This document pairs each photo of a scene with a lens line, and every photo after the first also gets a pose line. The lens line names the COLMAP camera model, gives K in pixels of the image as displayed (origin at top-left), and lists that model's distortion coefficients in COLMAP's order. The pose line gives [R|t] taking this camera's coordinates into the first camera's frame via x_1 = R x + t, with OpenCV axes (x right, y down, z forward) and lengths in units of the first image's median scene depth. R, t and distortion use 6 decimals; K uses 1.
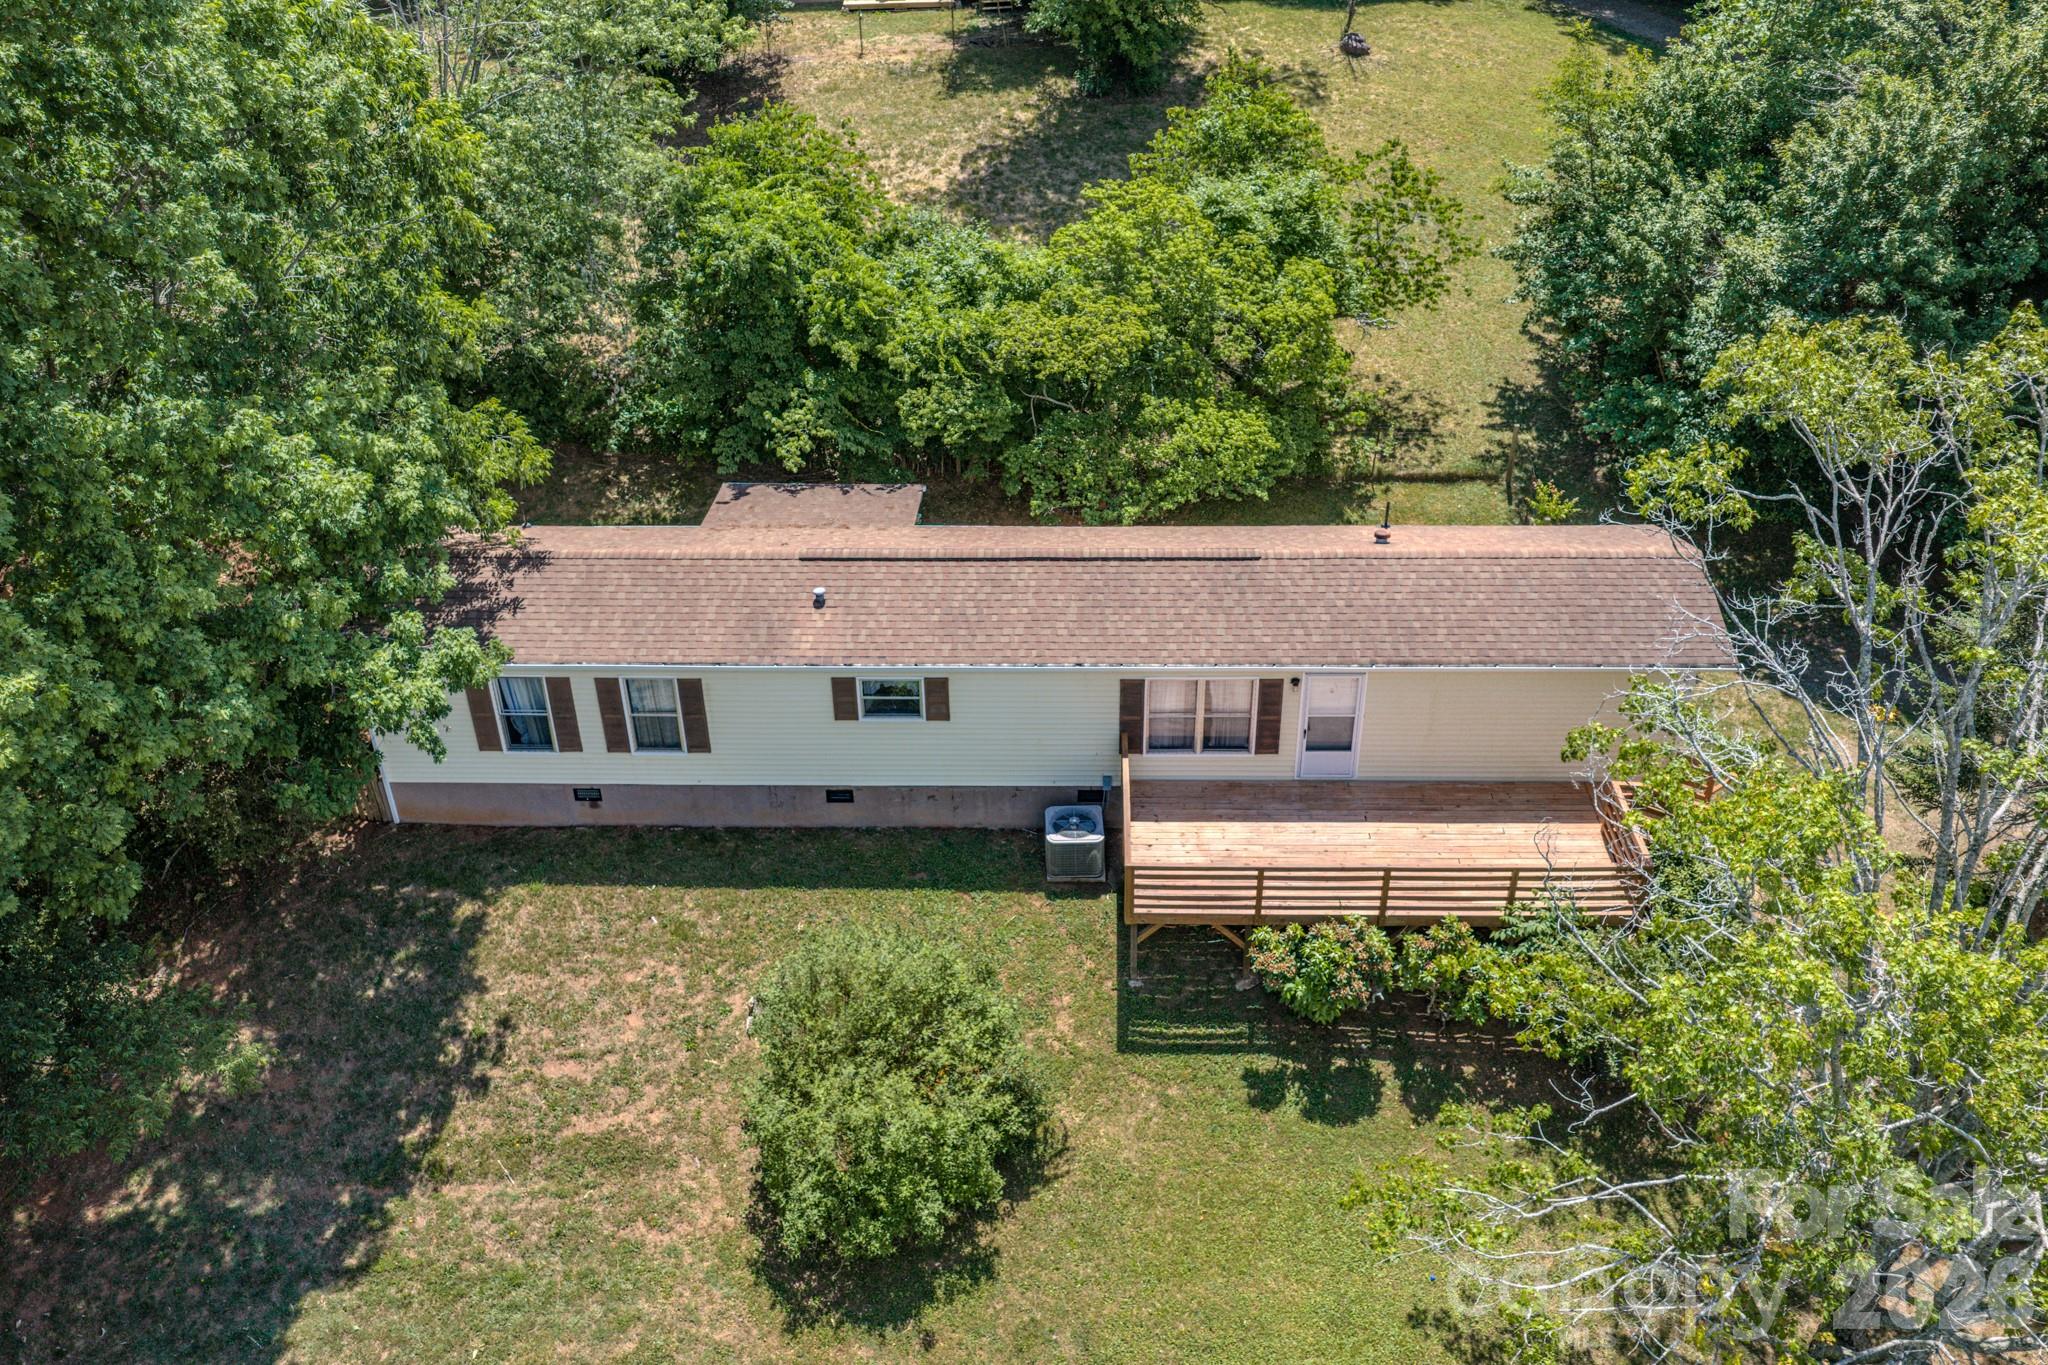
lens RADIAL K [[1730.7, 0, 1024.0], [0, 1730.7, 682.5], [0, 0, 1]] dist [0.012056, -0.006819]
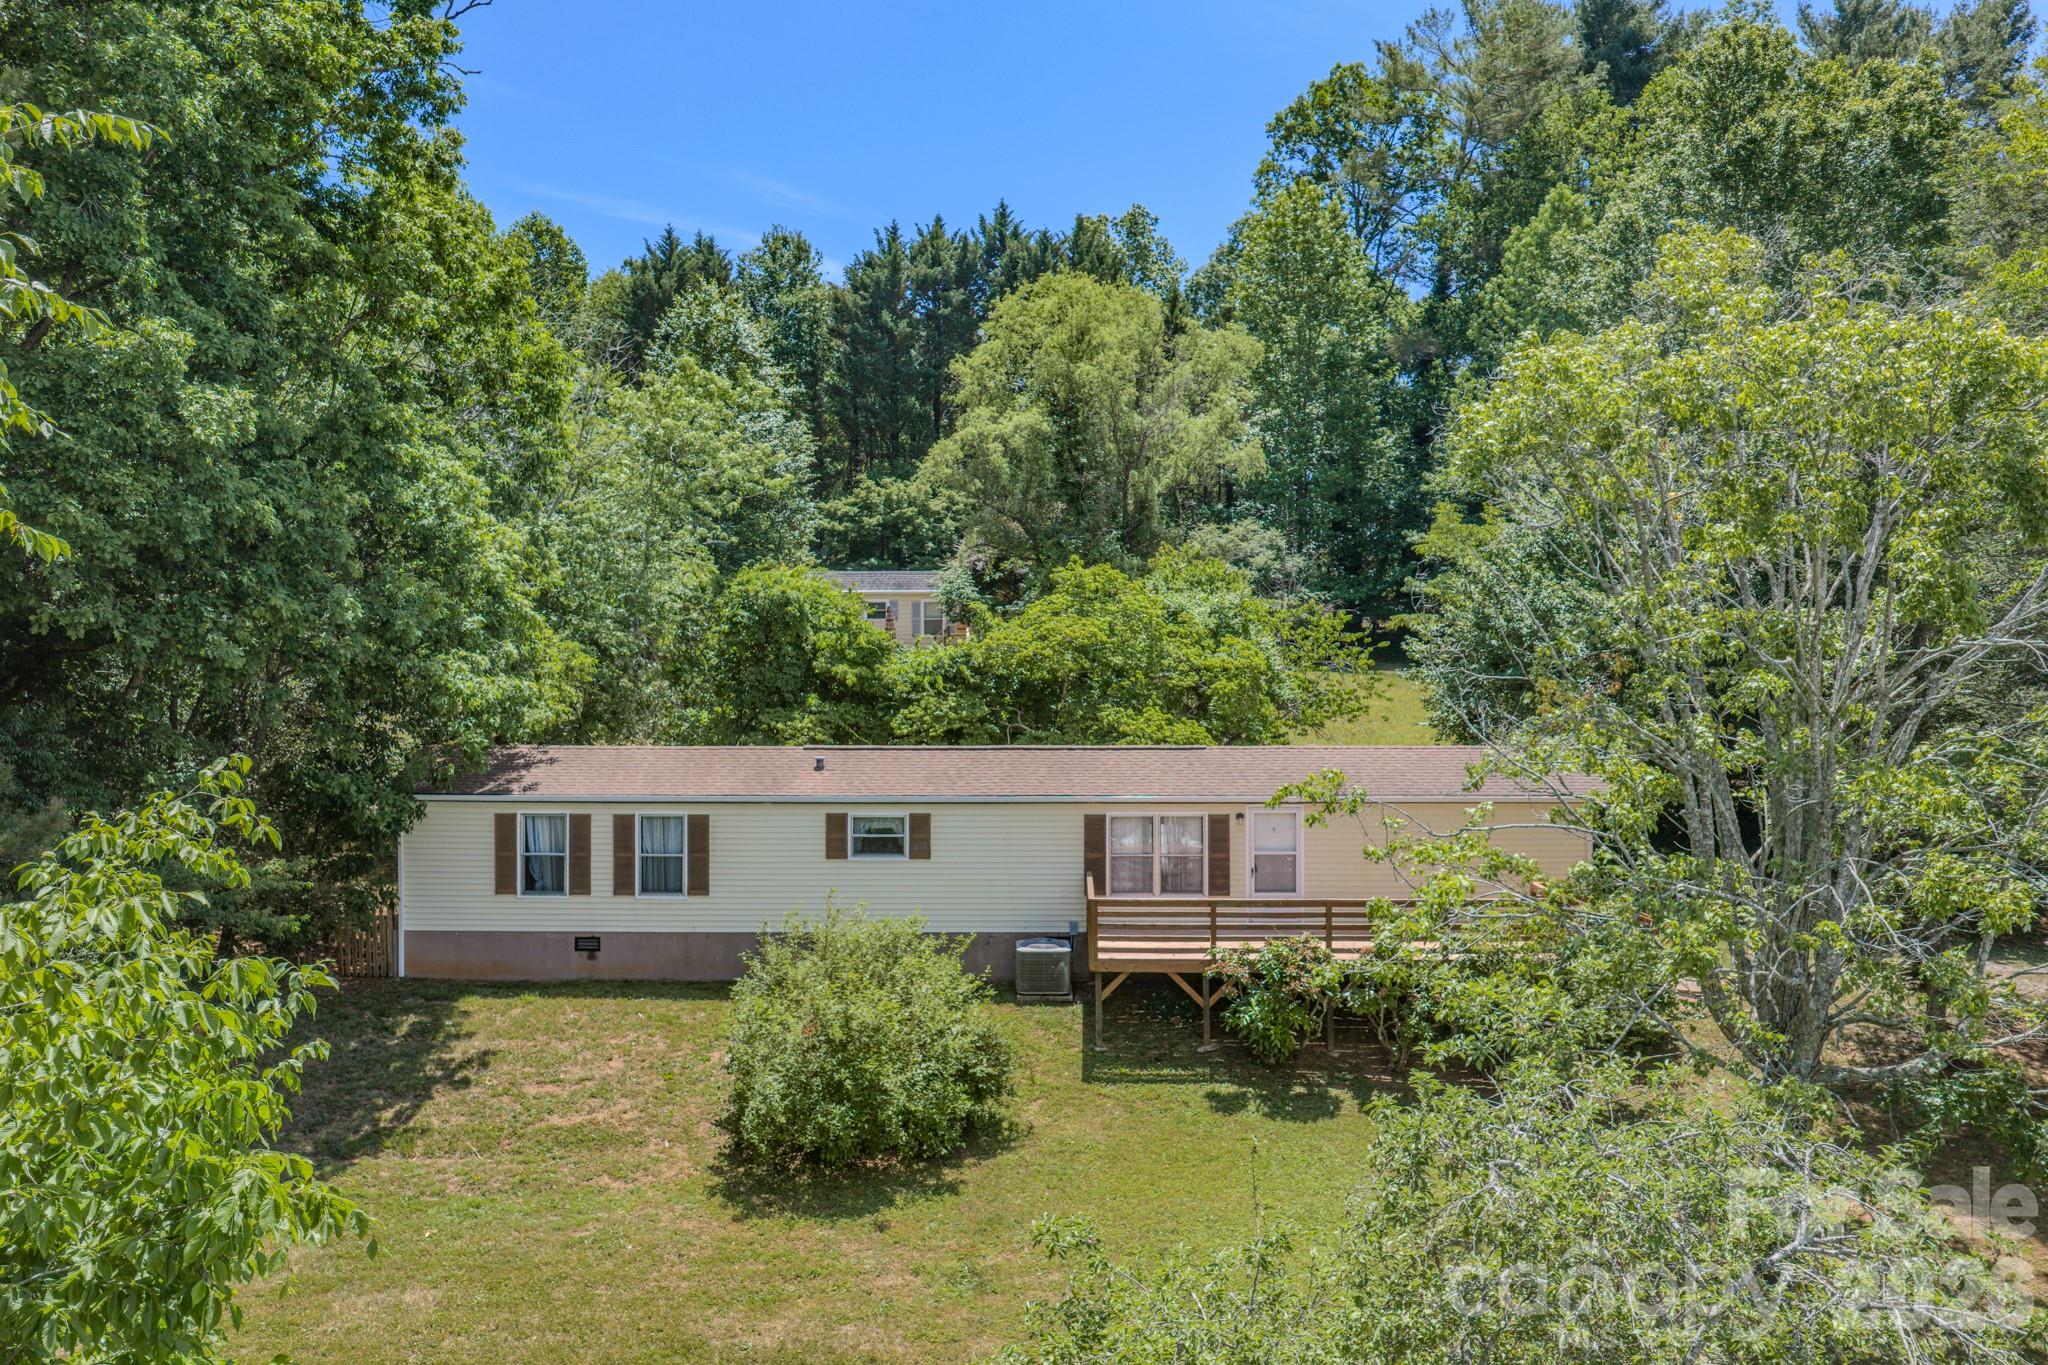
lens RADIAL K [[1763.7, 0, 1024.0], [0, 1763.7, 682.5], [0, 0, 1]] dist [0.013511, -0.007551]
pose [[0.999812, 0.017062, 0.009210, 0.004622], [-0.009583, 0.847776, -0.530268, 0.525538], [-0.016855, 0.530080, 0.847780, -0.014135]]
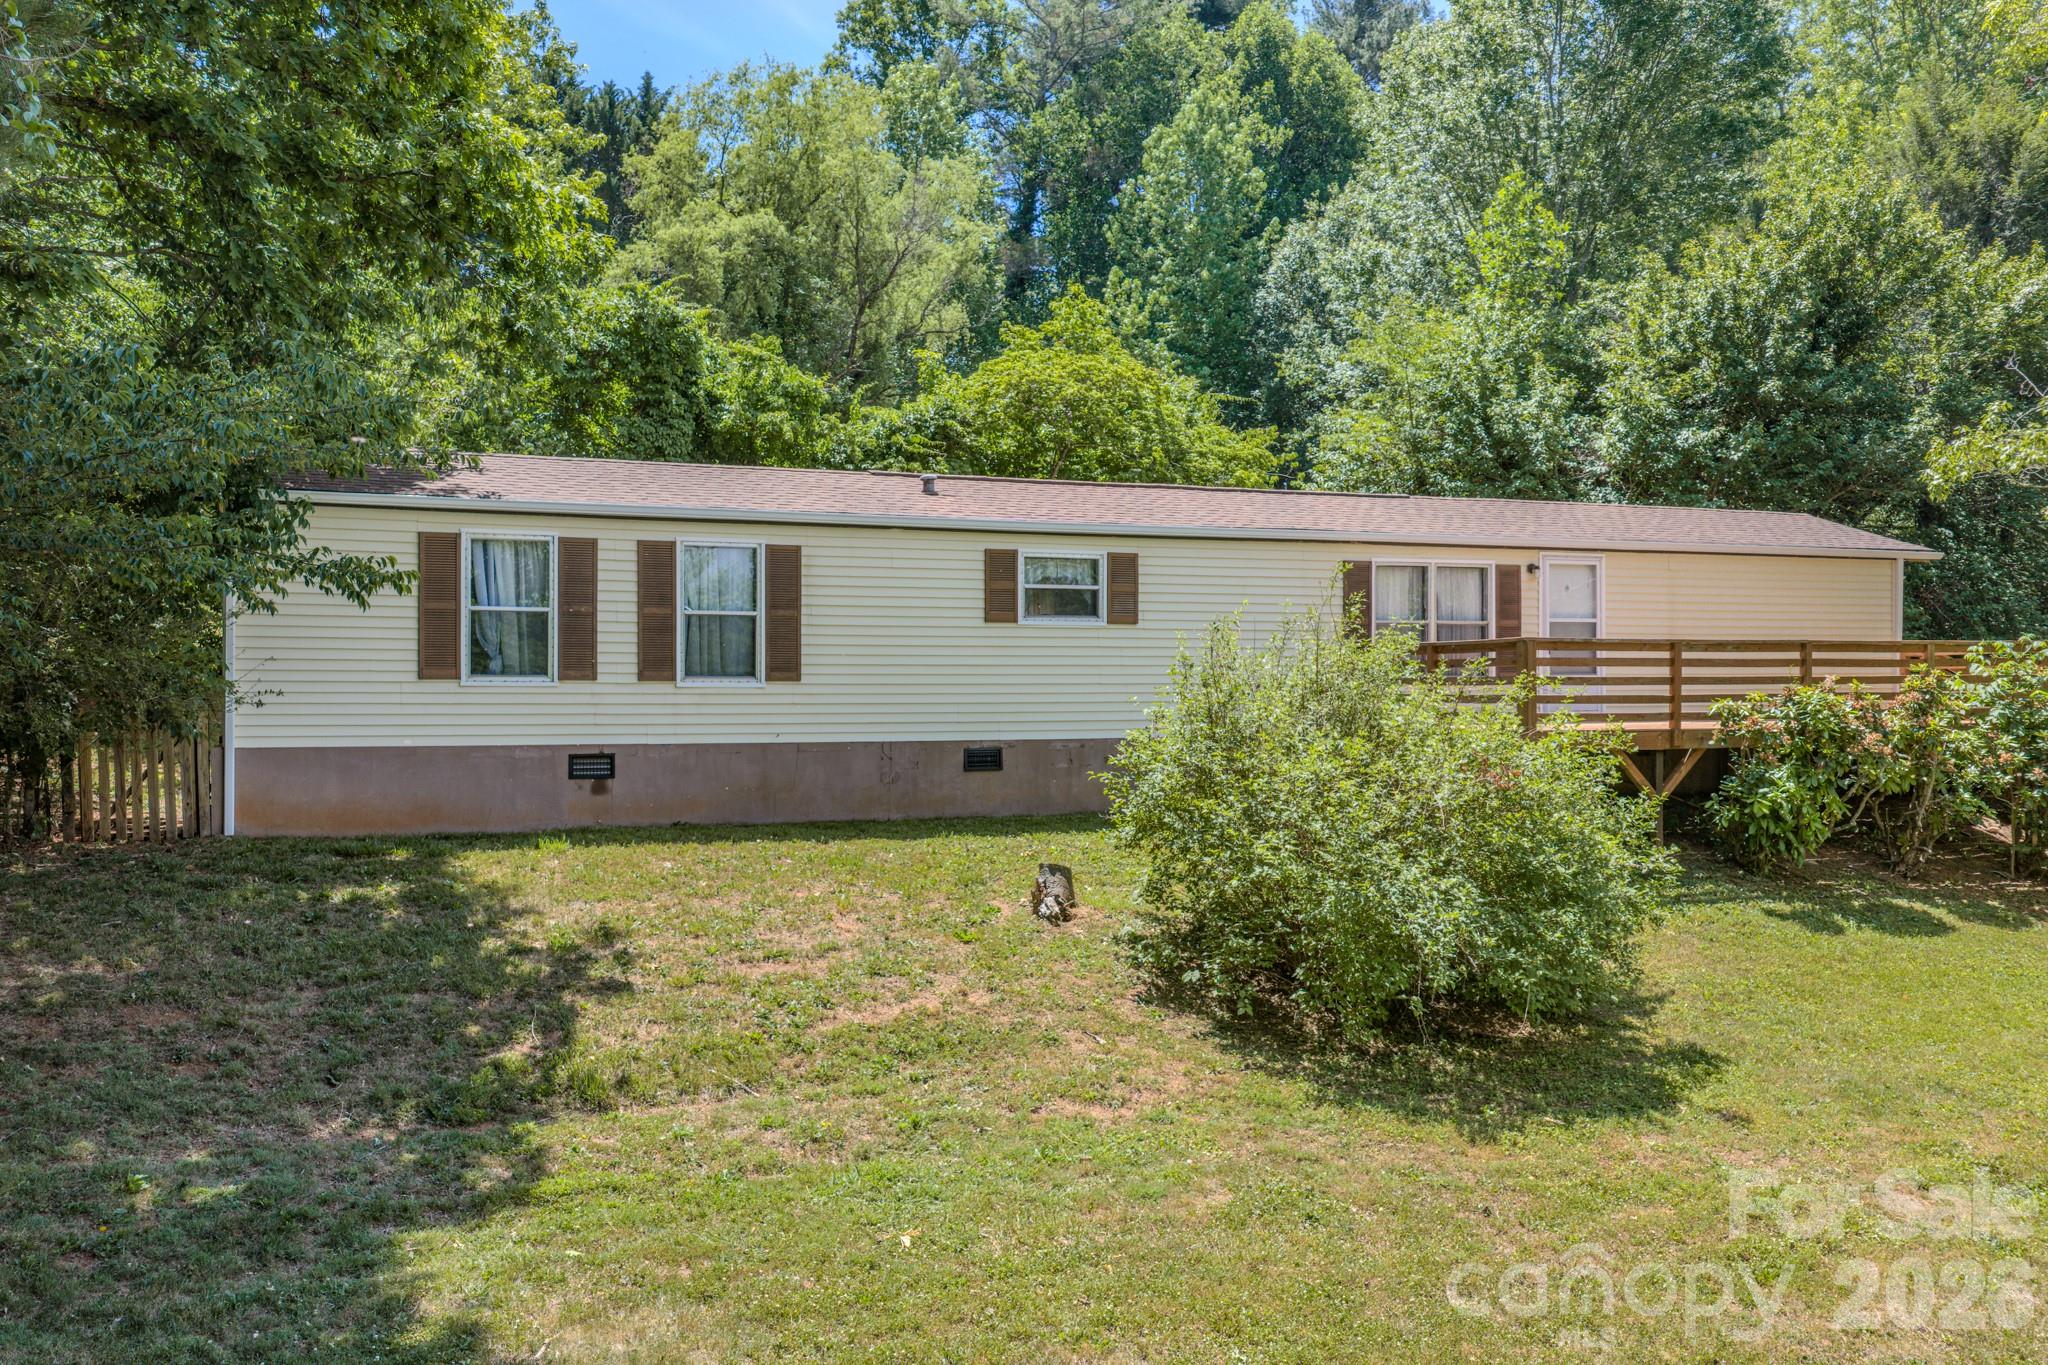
lens RADIAL K [[1730.7, 0, 1024.0], [0, 1730.7, 682.5], [0, 0, 1]] dist [0.012056, -0.006819]
pose [[0.918557, 0.018093, 0.394874, -0.368974], [0.203148, 0.835330, -0.510838, 0.398659], [-0.339092, 0.549451, 0.763623, 0.488622]]
